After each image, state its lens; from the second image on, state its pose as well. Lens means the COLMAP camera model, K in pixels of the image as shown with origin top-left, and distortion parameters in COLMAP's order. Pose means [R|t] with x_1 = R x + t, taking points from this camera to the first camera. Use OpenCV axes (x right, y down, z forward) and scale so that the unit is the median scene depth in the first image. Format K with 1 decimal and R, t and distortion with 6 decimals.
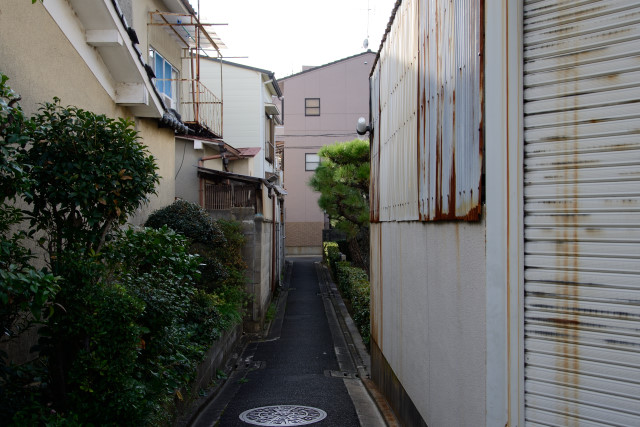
lens RADIAL K [[682.4, 0, 320.0], [0, 682.4, 215.0], [0, 0, 1]] dist [-0.001824, 0.000000]
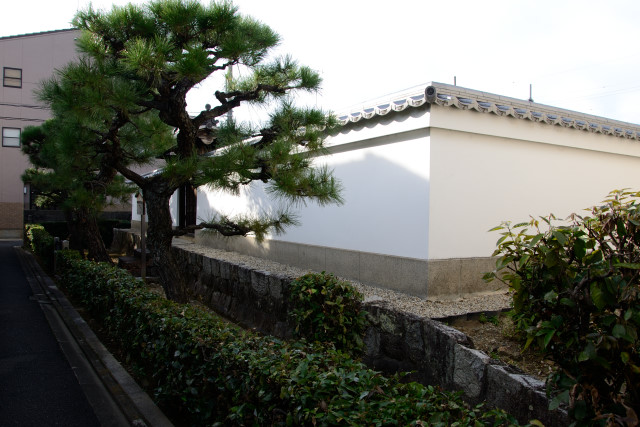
lens RADIAL K [[514.0, 0, 319.6], [0, 514.0, 212.7], [0, 0, 1]] dist [-0.077384, 0.000214]
pose [[0.850103, 0.003259, 0.526606, -0.012080], [-0.012125, 0.999837, 0.013387, 0.011071], [-0.526476, -0.017765, 0.850004, 0.240774]]
